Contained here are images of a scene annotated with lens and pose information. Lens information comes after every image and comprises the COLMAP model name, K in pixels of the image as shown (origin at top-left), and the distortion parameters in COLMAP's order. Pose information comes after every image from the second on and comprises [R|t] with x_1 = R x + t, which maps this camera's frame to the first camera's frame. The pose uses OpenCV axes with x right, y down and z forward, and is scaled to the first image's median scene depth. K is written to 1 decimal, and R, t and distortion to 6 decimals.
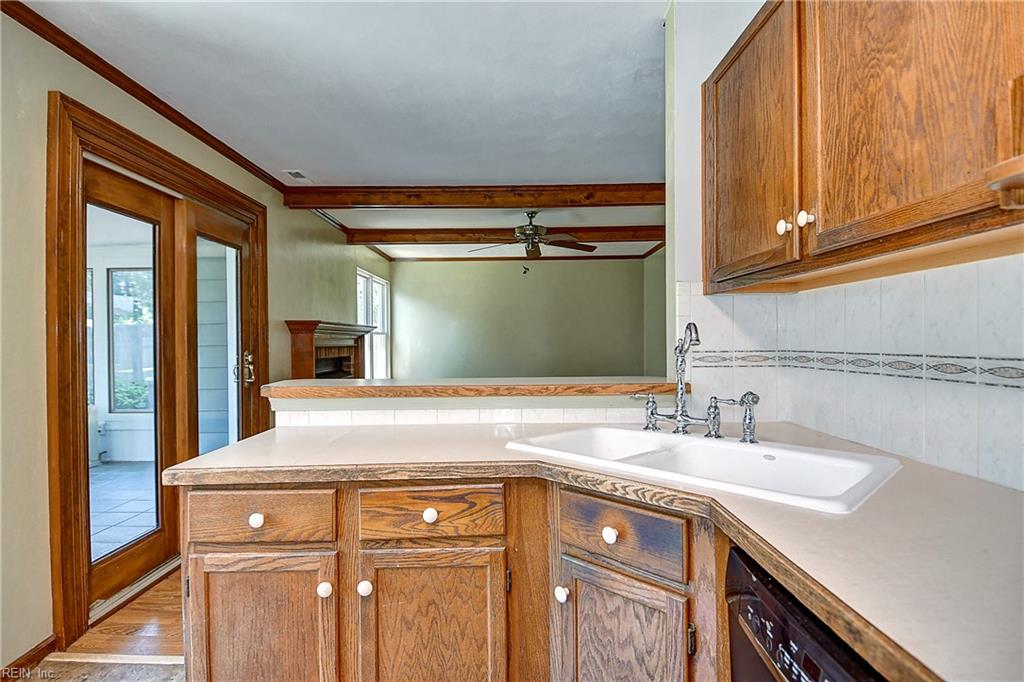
lens RADIAL K [[534.4, 0, 514.3], [0, 534.4, 339.4], [0, 0, 1]] dist [0.036828, -0.042609]
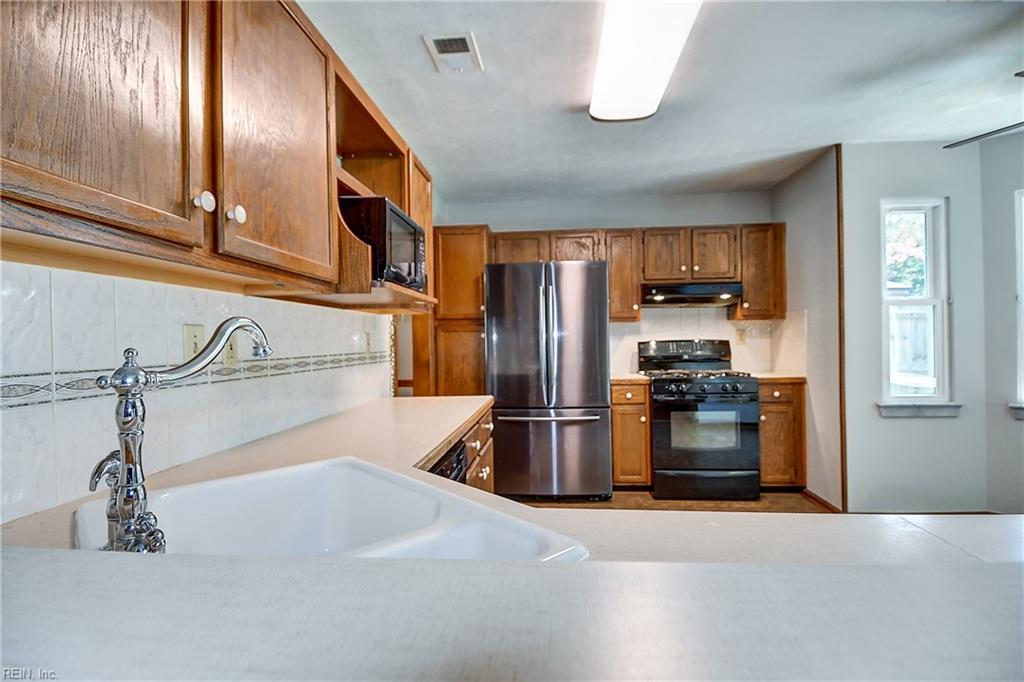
lens RADIAL K [[524.6, 0, 512.3], [0, 524.6, 343.9], [0, 0, 1]] dist [0.027175, -0.036862]
pose [[-0.996766, 0.026008, 0.076030, 0.021370], [0.026358, 0.999646, 0.003604, 0.002109], [-0.075909, 0.005597, -0.997099, 1.829927]]
